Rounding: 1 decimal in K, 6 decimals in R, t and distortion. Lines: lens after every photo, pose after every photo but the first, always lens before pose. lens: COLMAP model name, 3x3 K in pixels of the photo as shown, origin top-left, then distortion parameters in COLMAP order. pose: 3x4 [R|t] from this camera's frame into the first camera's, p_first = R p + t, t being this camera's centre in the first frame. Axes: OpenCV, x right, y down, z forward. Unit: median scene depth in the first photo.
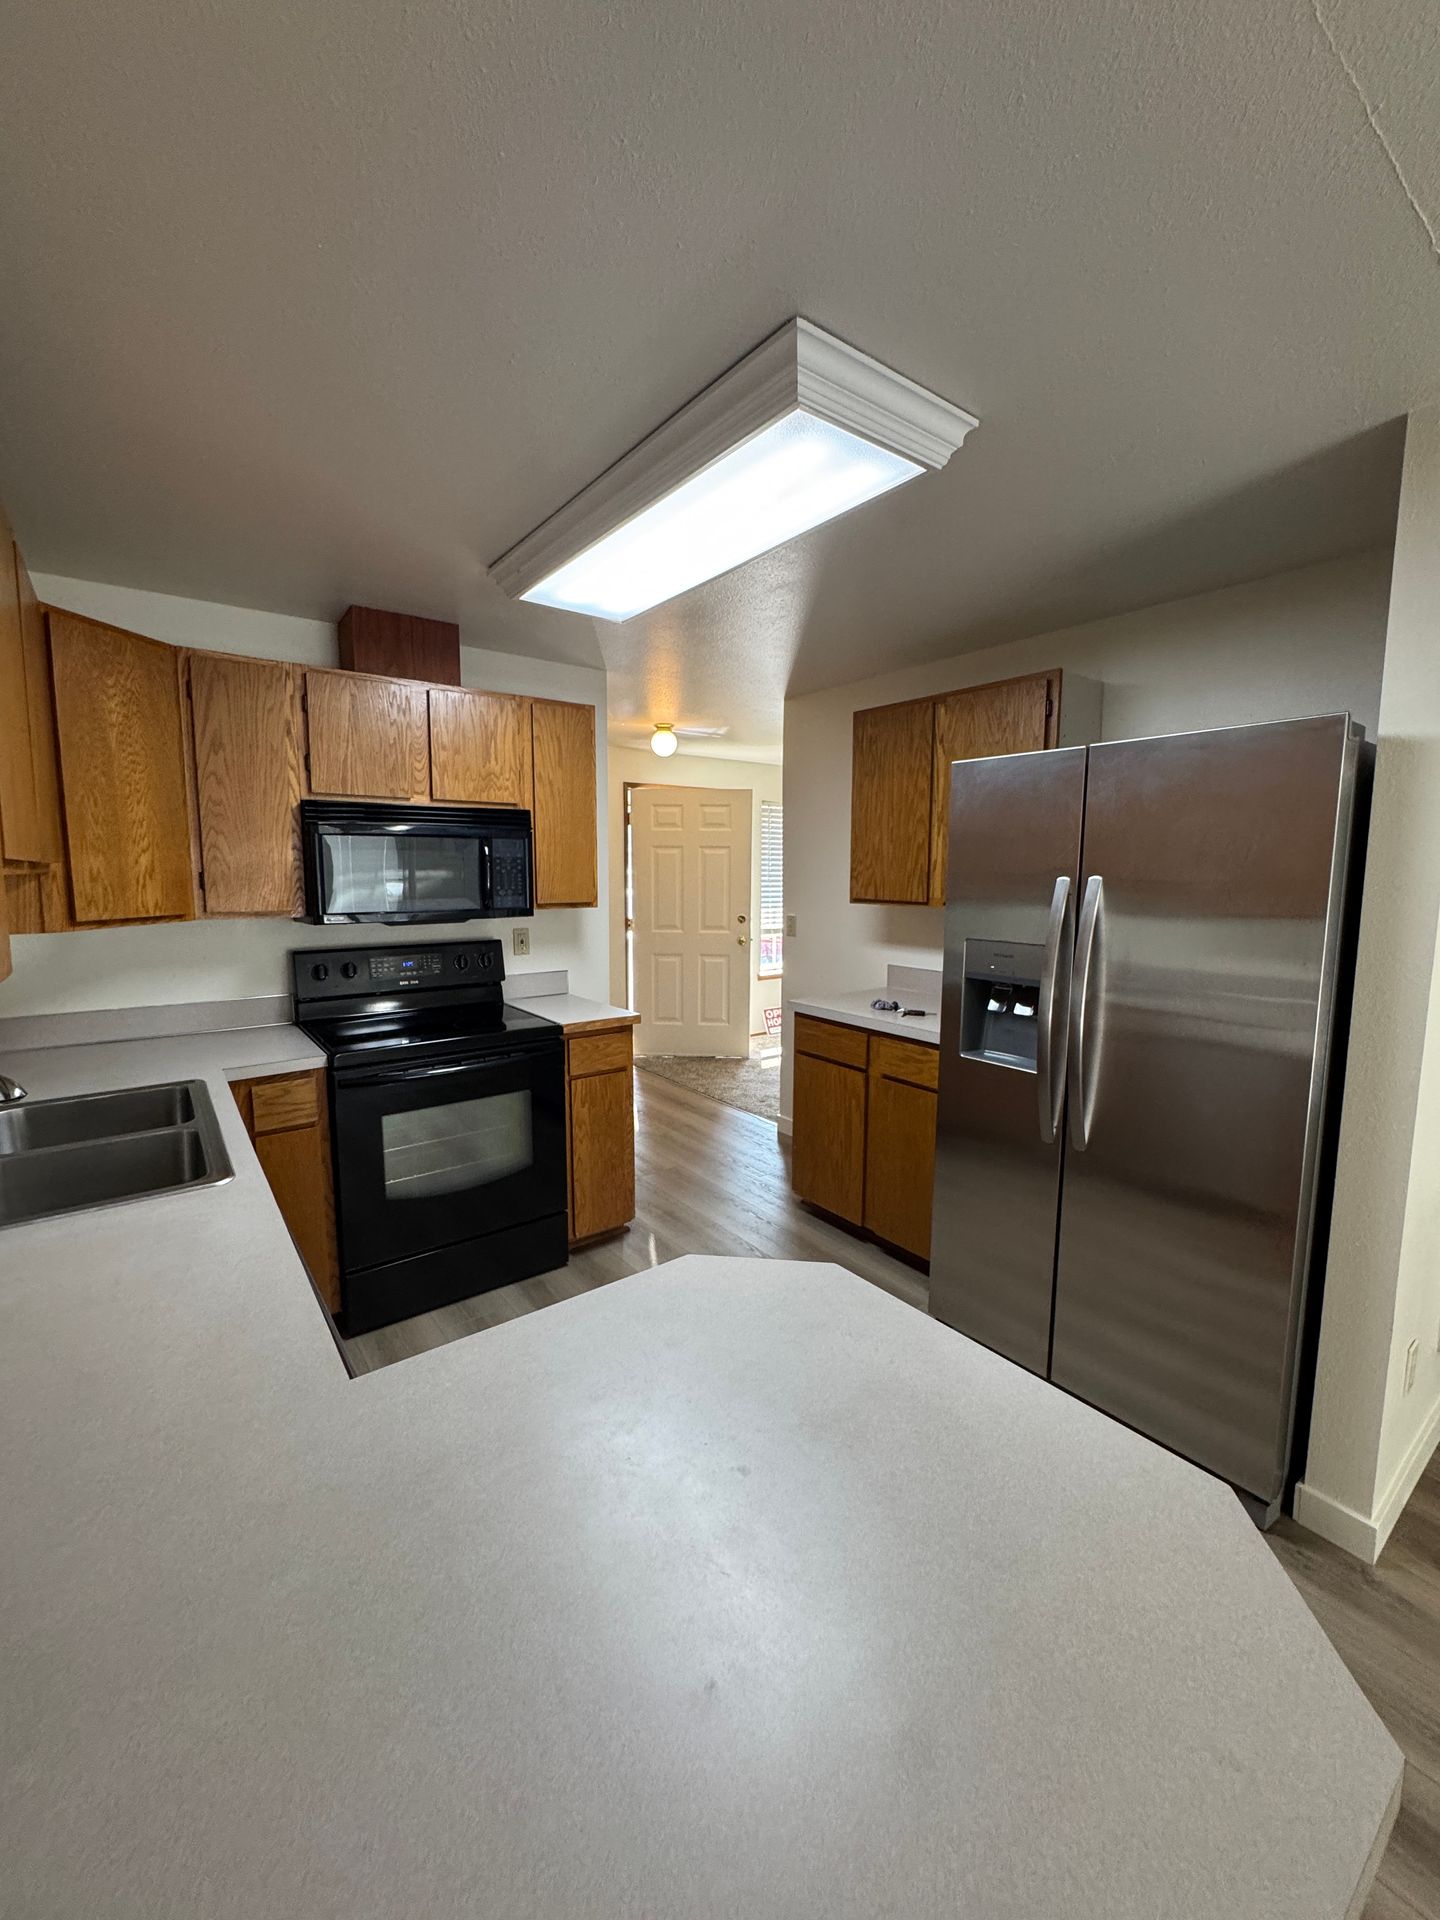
lens RADIAL K [[772.4, 0, 720.0], [0, 772.4, 960.0], [0, 0, 1]] dist [0.001416, 0.000195]
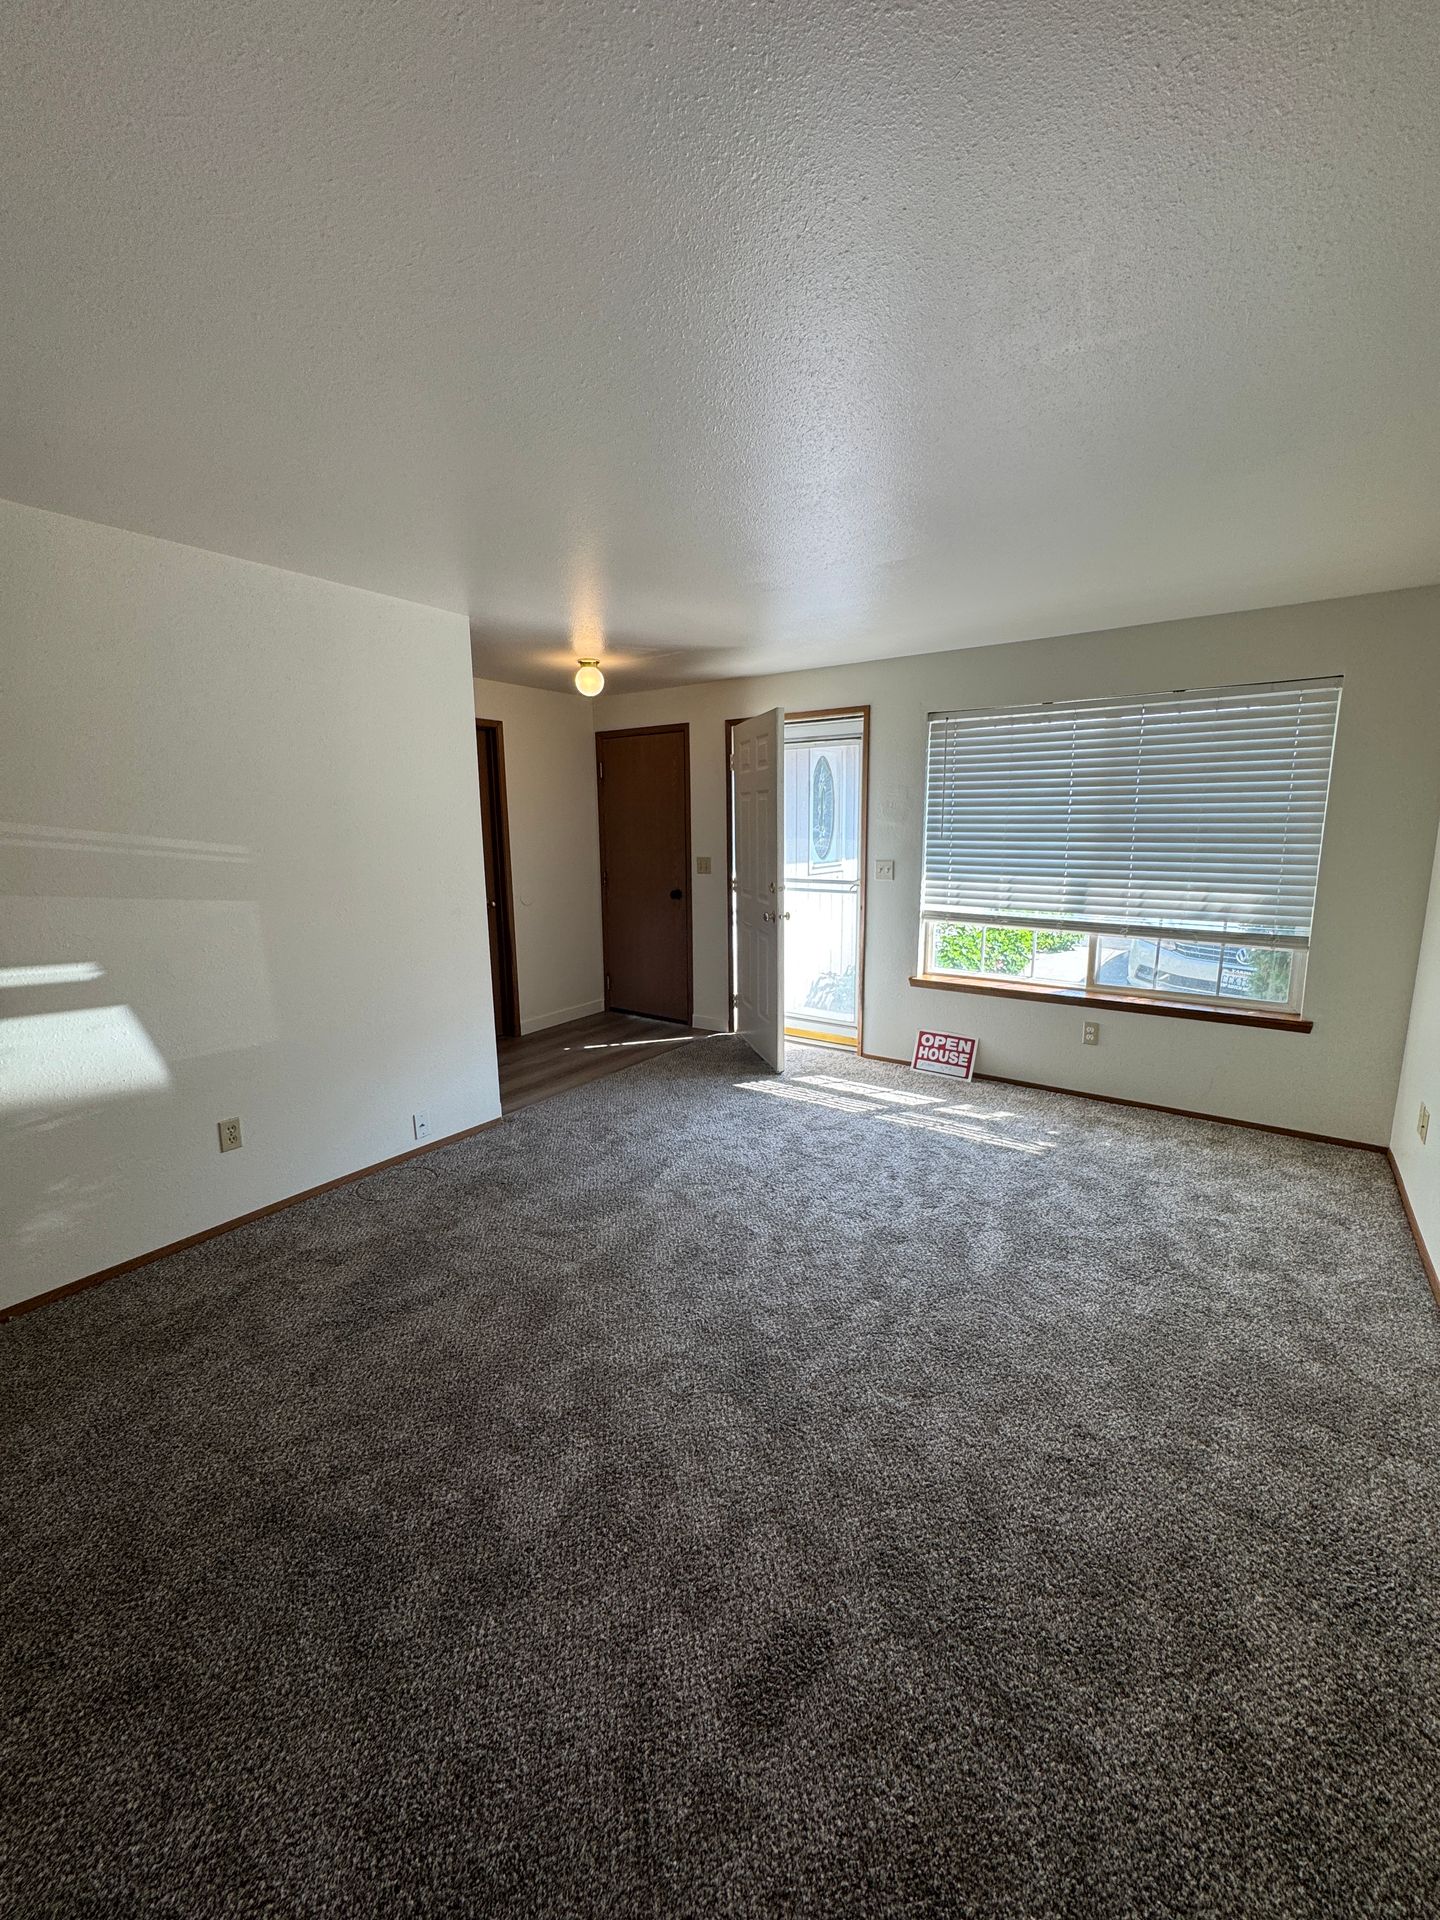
lens RADIAL K [[772.4, 0, 720.0], [0, 772.4, 960.0], [0, 0, 1]] dist [0.001416, 0.000195]
pose [[0.307521, 0.171171, -0.936019, 1.516077], [-0.115347, 0.983139, 0.141891, -0.179505], [0.944524, 0.064333, 0.322080, 1.509514]]
